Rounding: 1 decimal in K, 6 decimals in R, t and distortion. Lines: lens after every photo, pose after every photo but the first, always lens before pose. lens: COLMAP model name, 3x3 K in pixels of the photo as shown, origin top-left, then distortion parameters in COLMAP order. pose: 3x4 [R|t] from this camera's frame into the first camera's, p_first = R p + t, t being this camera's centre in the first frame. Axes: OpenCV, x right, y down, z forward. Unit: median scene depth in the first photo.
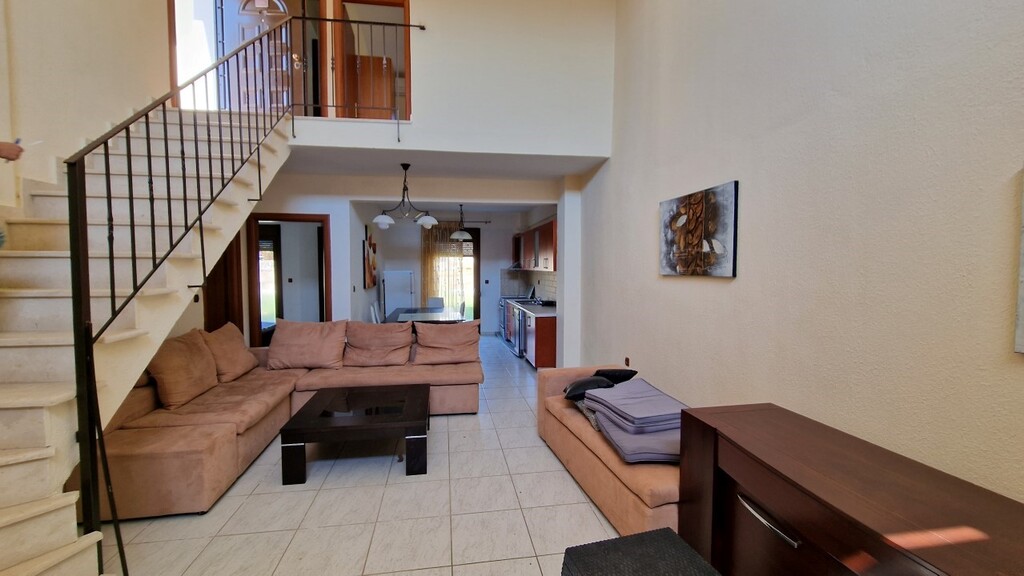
lens RADIAL K [[419.8, 0, 511.6], [0, 419.8, 287.4], [0, 0, 1]] dist [-0.000936, -0.002151]
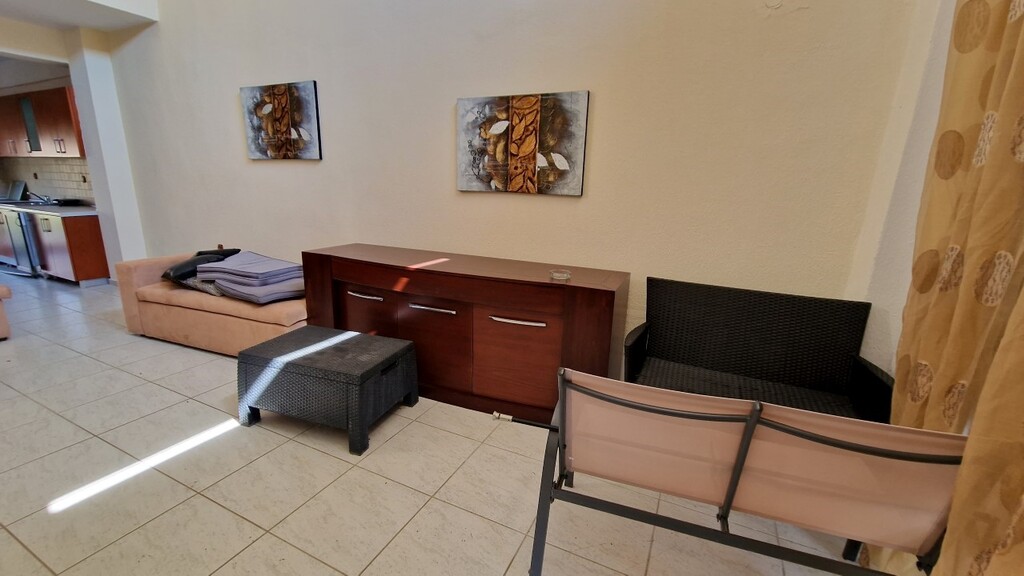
lens RADIAL K [[419.8, 0, 513.4], [0, 419.8, 288.0], [0, 0, 1]] dist [-0.000936, -0.002151]
pose [[0.564508, -0.180704, 0.805405, -0.208778], [0.009131, 0.977050, 0.212815, 0.075314], [-0.825377, -0.112781, 0.553202, -0.217618]]
